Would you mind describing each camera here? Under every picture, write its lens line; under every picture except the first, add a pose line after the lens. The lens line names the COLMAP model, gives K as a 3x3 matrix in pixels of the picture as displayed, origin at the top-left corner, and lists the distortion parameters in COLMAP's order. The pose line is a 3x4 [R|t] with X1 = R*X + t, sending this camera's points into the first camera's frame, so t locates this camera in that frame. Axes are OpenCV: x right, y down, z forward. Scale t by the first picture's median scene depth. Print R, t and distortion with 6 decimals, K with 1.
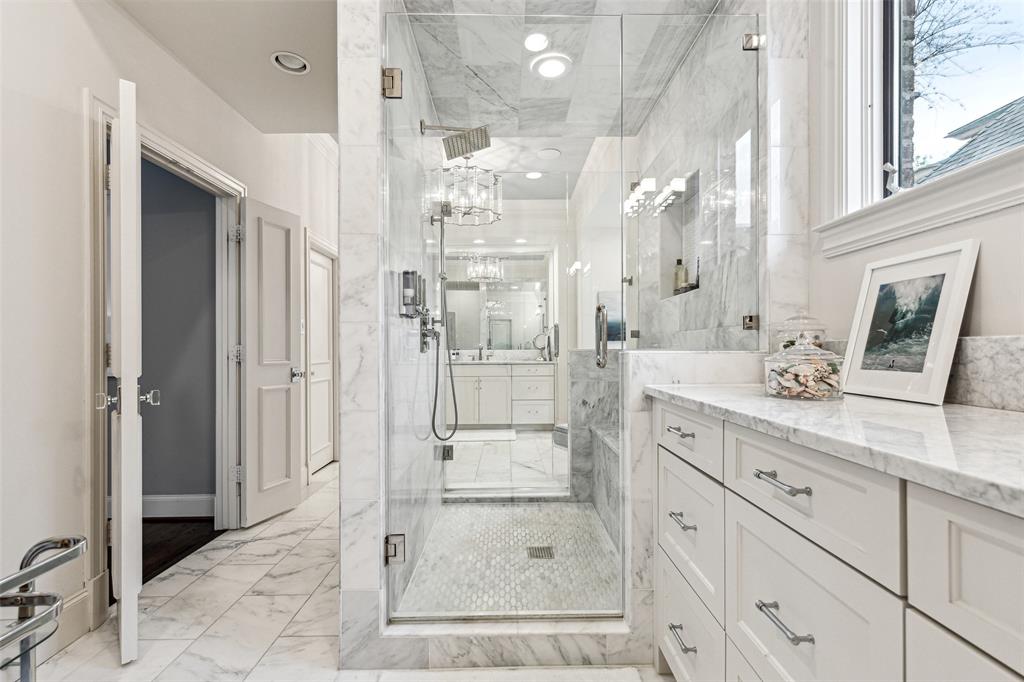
lens RADIAL K [[466.5, 0, 512.4], [0, 466.5, 345.6], [0, 0, 1]] dist [0.004230, 0.000213]
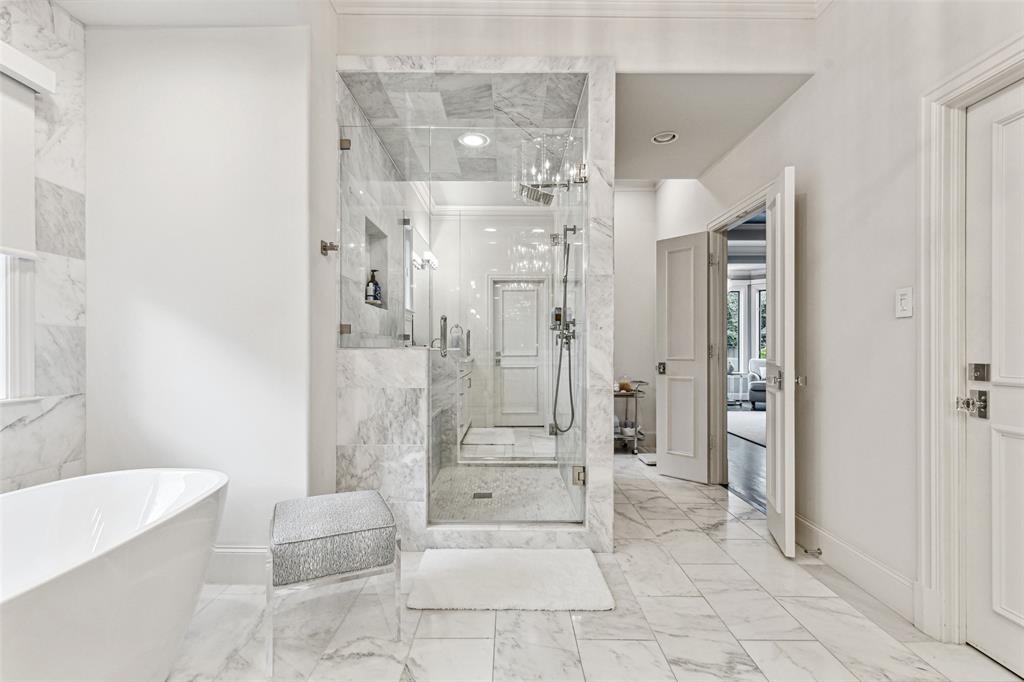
lens RADIAL K [[466.5, 0, 511.0], [0, 466.5, 345.2], [0, 0, 1]] dist [0.004230, 0.000213]
pose [[-0.999961, 0.003010, 0.008284, -0.033685], [0.002963, 0.999979, -0.005730, 0.007630], [-0.008301, -0.005706, -0.999949, 2.253518]]
